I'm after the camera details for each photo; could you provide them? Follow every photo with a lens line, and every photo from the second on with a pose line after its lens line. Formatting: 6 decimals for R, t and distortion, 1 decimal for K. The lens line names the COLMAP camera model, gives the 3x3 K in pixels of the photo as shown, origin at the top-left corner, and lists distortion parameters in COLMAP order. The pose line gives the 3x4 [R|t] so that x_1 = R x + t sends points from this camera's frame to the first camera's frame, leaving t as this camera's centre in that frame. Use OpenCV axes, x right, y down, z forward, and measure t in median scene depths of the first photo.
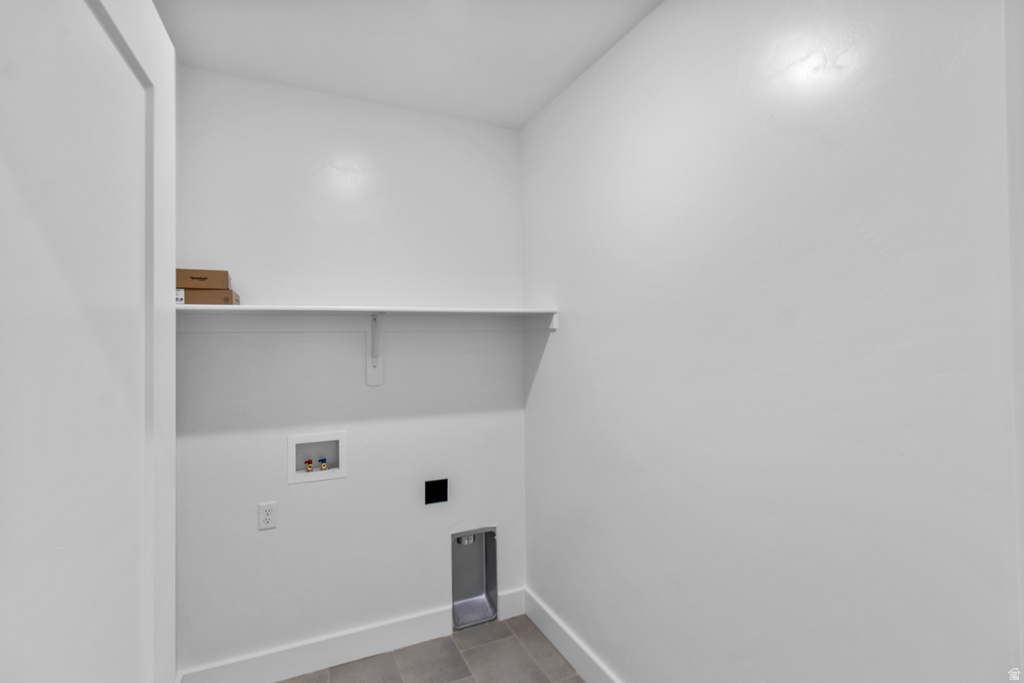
lens RADIAL K [[482.0, 0, 506.5], [0, 482.0, 344.2], [0, 0, 1]] dist [-0.001793, -0.000212]
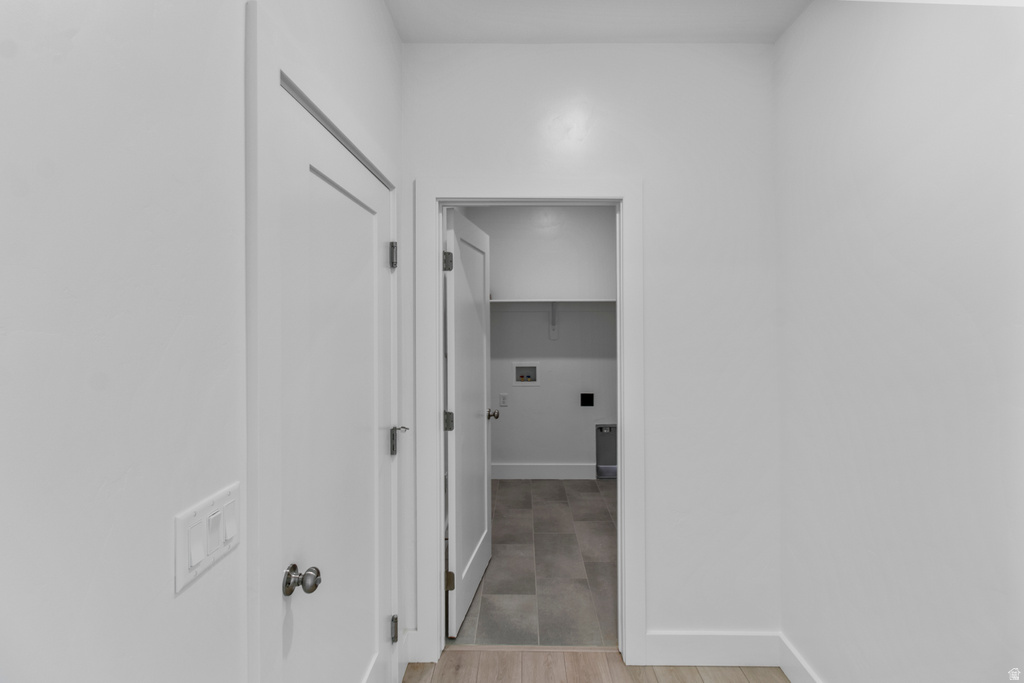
lens RADIAL K [[482.0, 0, 511.4], [0, 482.0, 335.3], [0, 0, 1]] dist [-0.001793, -0.000212]
pose [[0.911382, 0.005394, -0.411527, 0.369477], [0.001292, 0.999872, 0.015968, 0.037257], [0.411560, -0.015084, 0.911258, -0.834088]]
